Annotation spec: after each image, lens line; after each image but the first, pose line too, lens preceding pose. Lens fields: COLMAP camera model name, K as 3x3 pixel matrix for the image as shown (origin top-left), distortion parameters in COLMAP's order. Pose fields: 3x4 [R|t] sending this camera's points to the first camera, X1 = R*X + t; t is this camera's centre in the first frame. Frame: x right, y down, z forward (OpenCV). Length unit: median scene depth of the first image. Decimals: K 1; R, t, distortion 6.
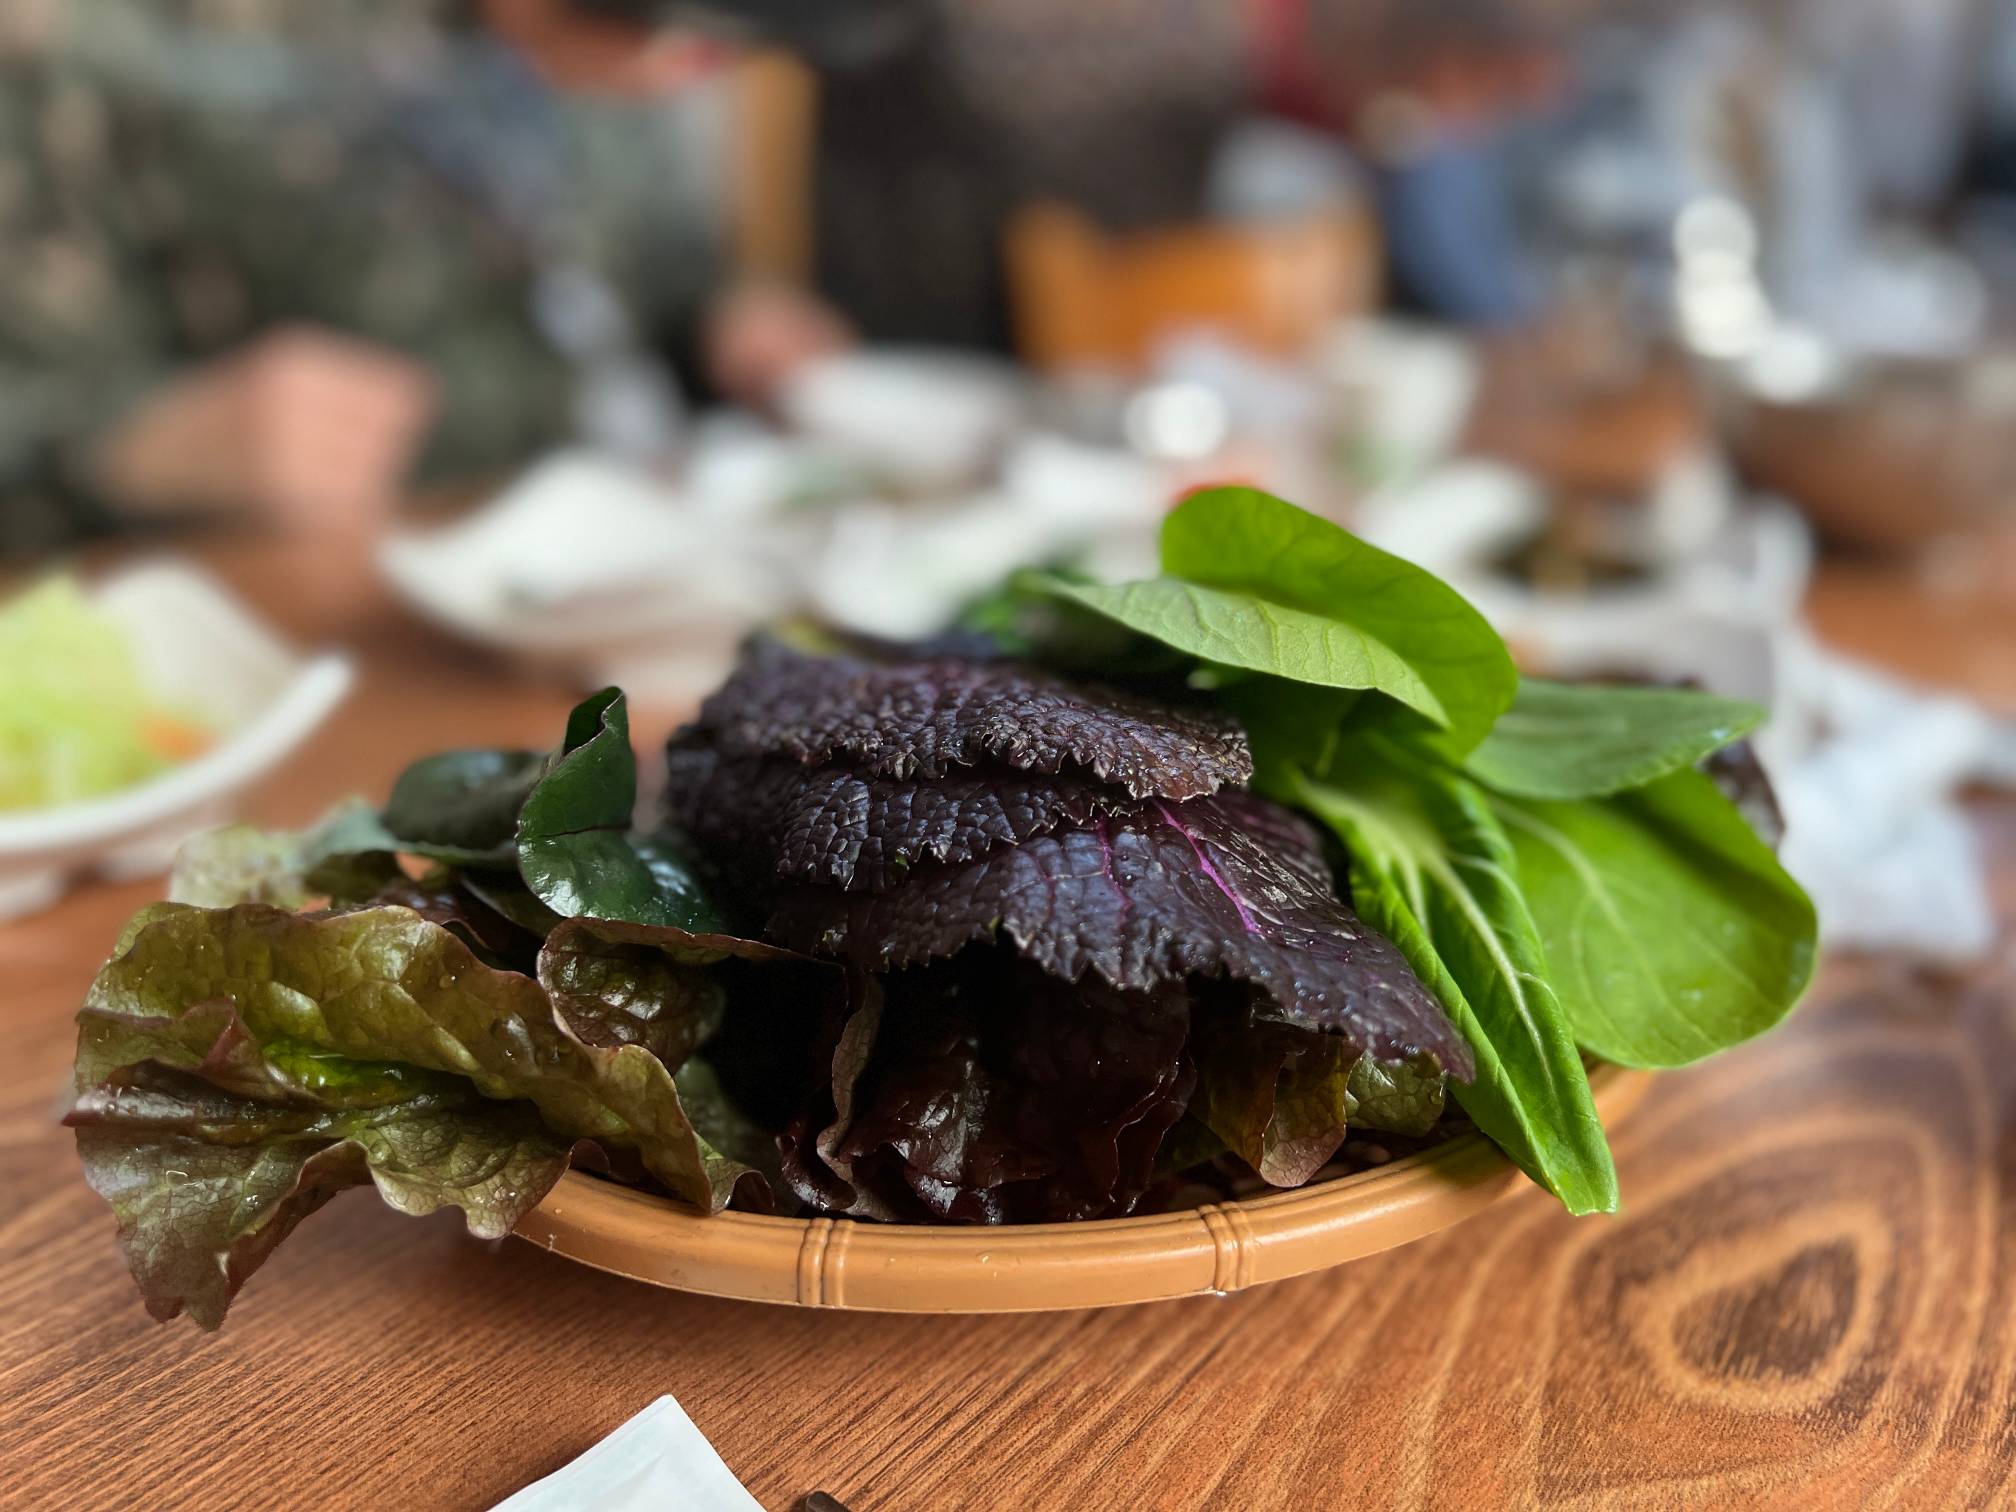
lens RADIAL K [[1534.2, 0, 1020.4], [0, 1534.2, 759.4], [0, 0, 1]] dist [0.052624, -0.073772]
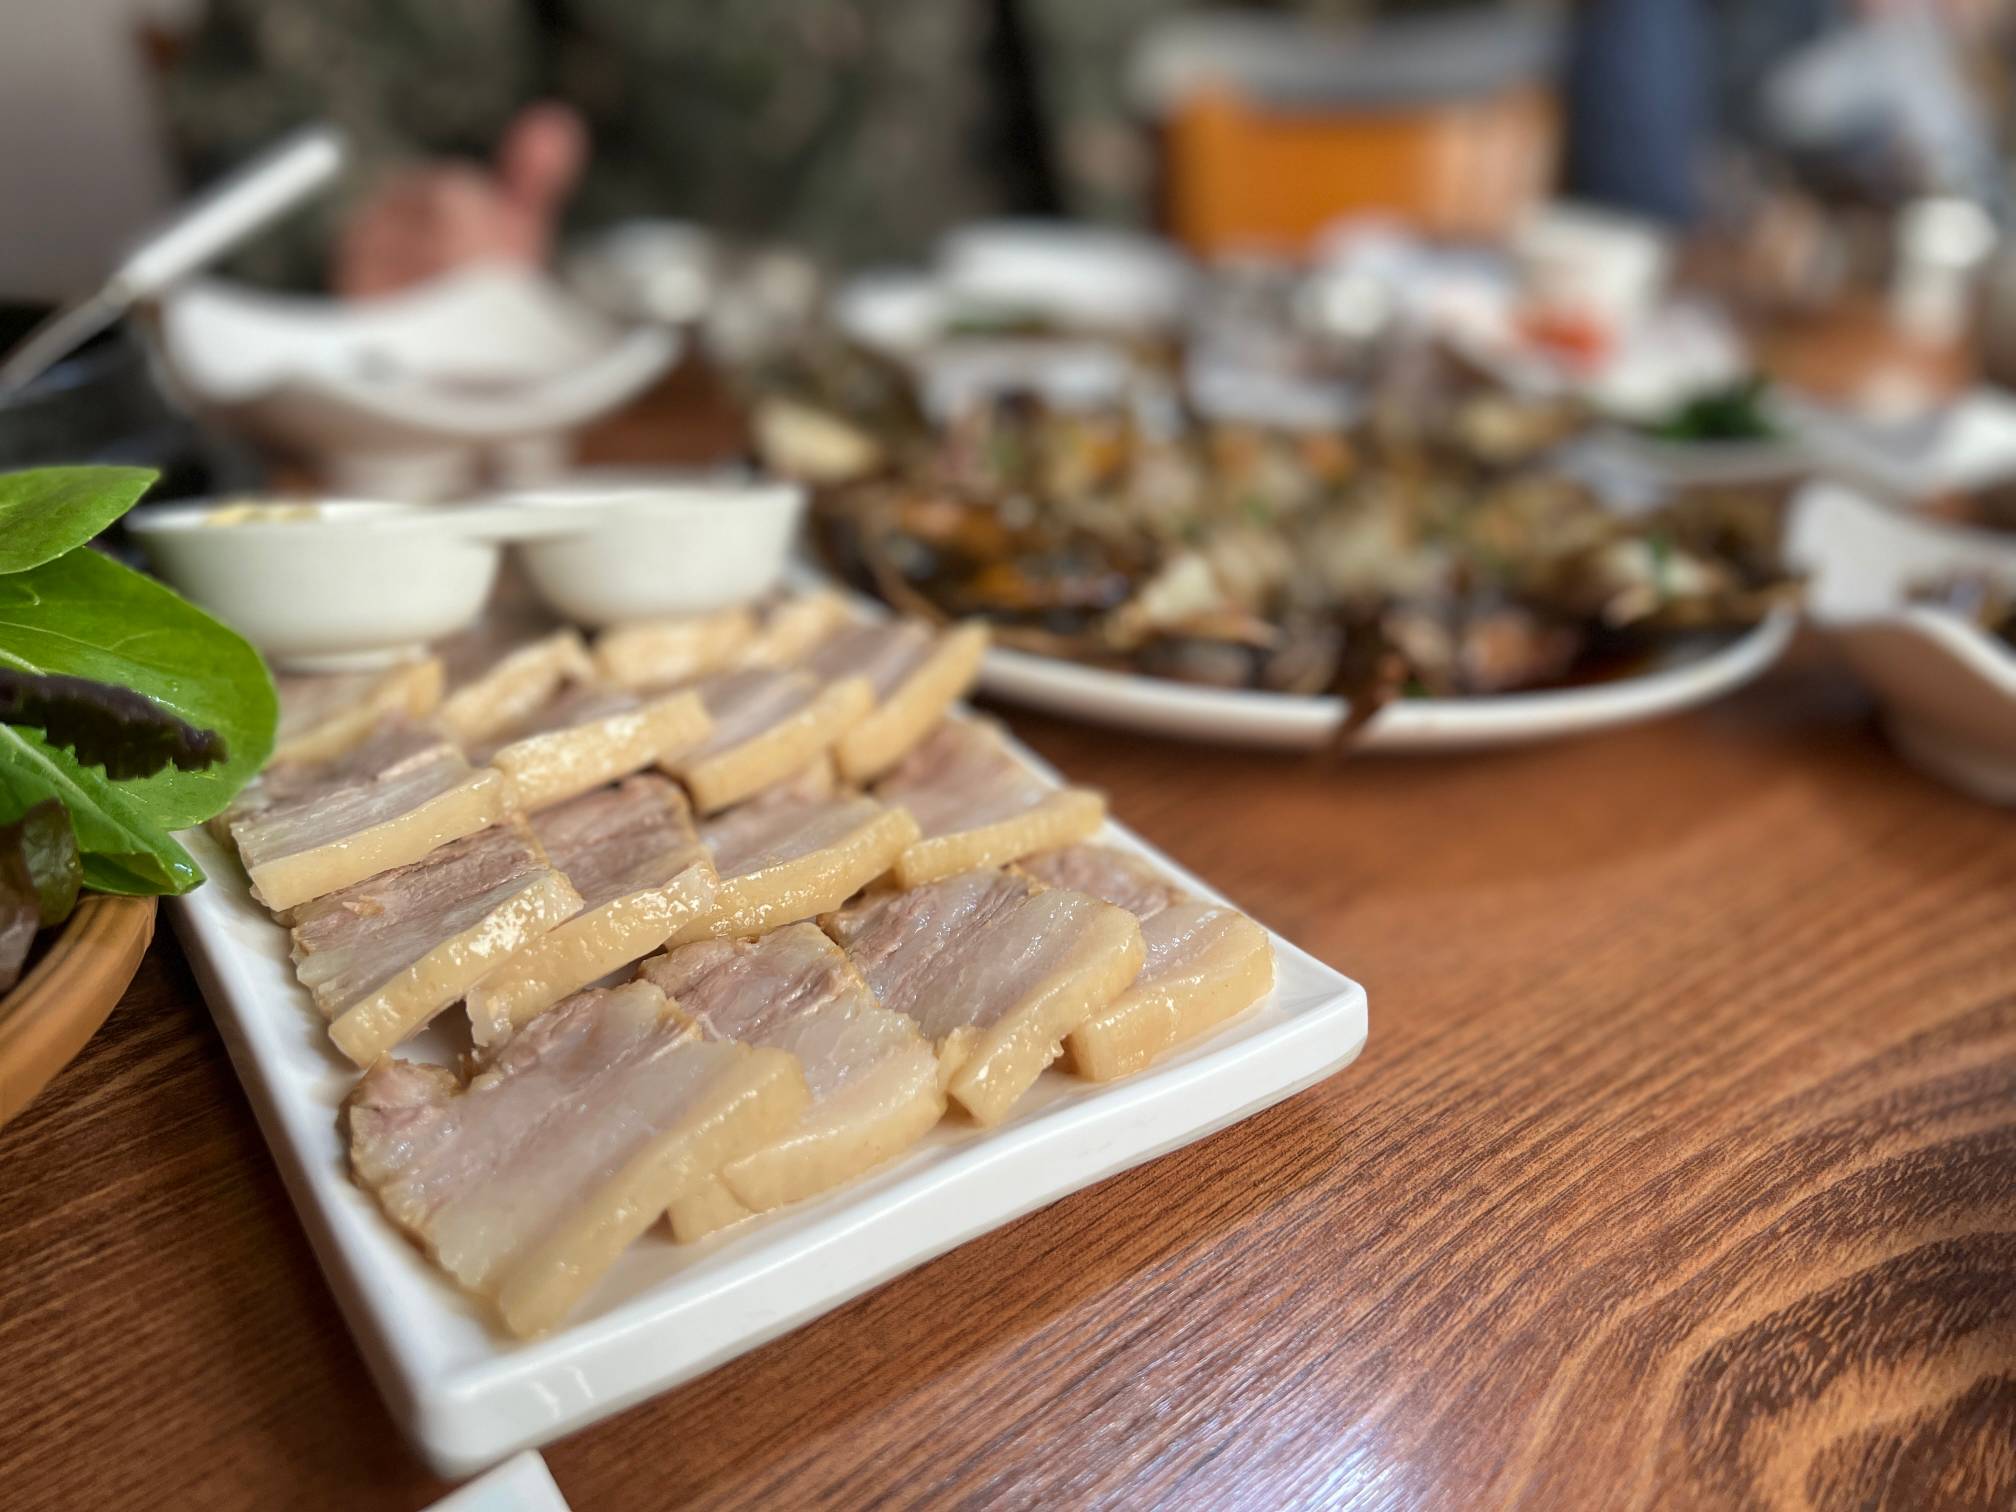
lens RADIAL K [[1524.3, 0, 1008.0], [0, 1524.3, 756.0], [0, 0, 1]] dist [0.035220, -0.046636]
pose [[0.992812, 0.083410, -0.085832, 0.056023], [-0.077036, 0.994198, 0.075069, -0.030108], [0.091596, -0.067917, 0.993477, 0.225053]]
